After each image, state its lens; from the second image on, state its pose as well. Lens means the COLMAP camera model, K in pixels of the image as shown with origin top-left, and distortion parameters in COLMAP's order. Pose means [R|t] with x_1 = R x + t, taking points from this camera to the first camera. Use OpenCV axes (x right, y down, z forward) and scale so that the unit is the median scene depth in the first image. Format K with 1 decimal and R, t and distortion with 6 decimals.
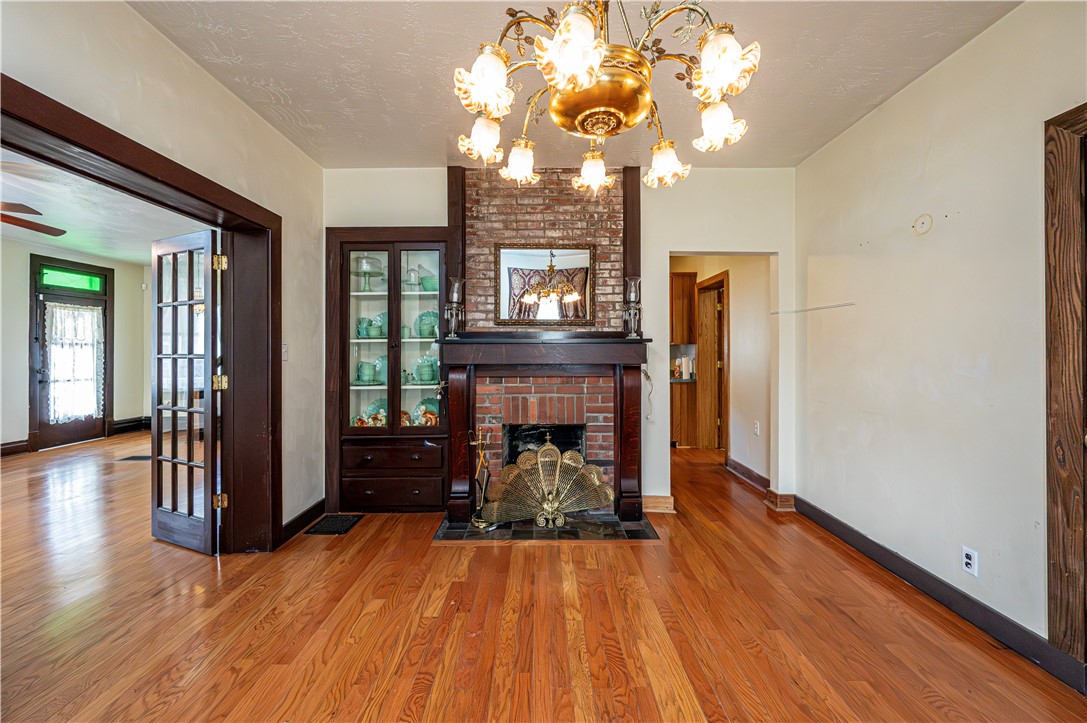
lens RADIAL K [[461.2, 0, 543.0], [0, 461.2, 357.3], [0, 0, 1]] dist [0.001465, 0.000145]
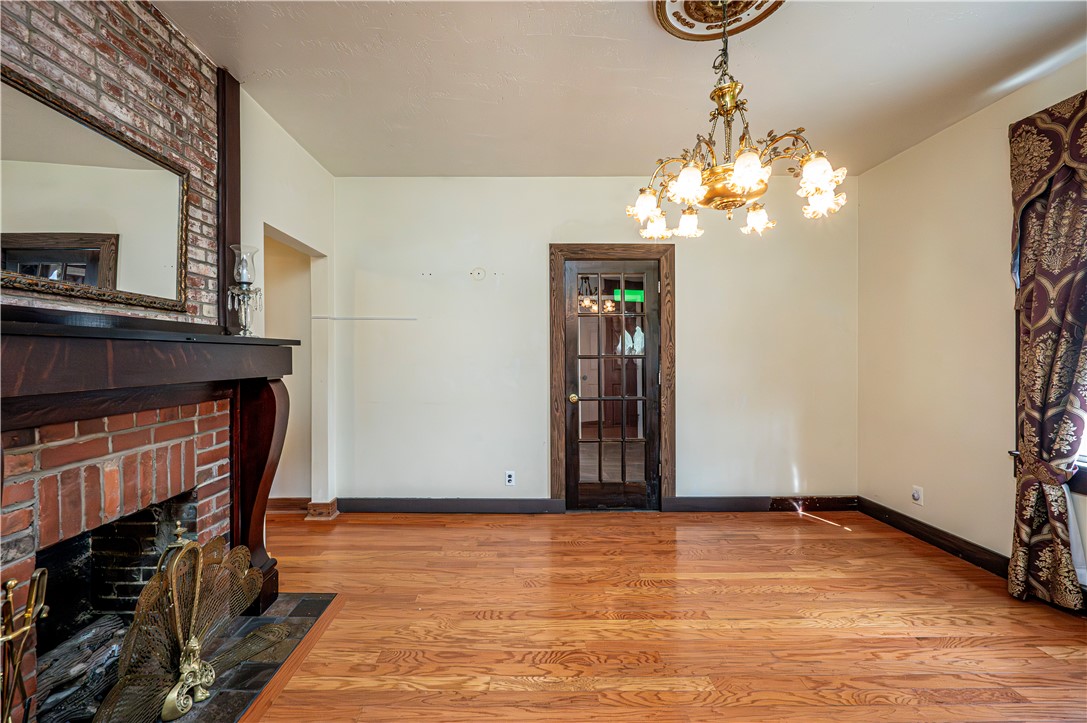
lens RADIAL K [[443.0, 0, 543.5], [0, 443.0, 361.5], [0, 0, 1]] dist [-0.000527, -0.000321]
pose [[-0.044126, -0.010216, 0.998974, -0.453962], [0.016526, 0.999803, 0.010954, -0.007237], [-0.998889, 0.016992, -0.043949, 0.585957]]
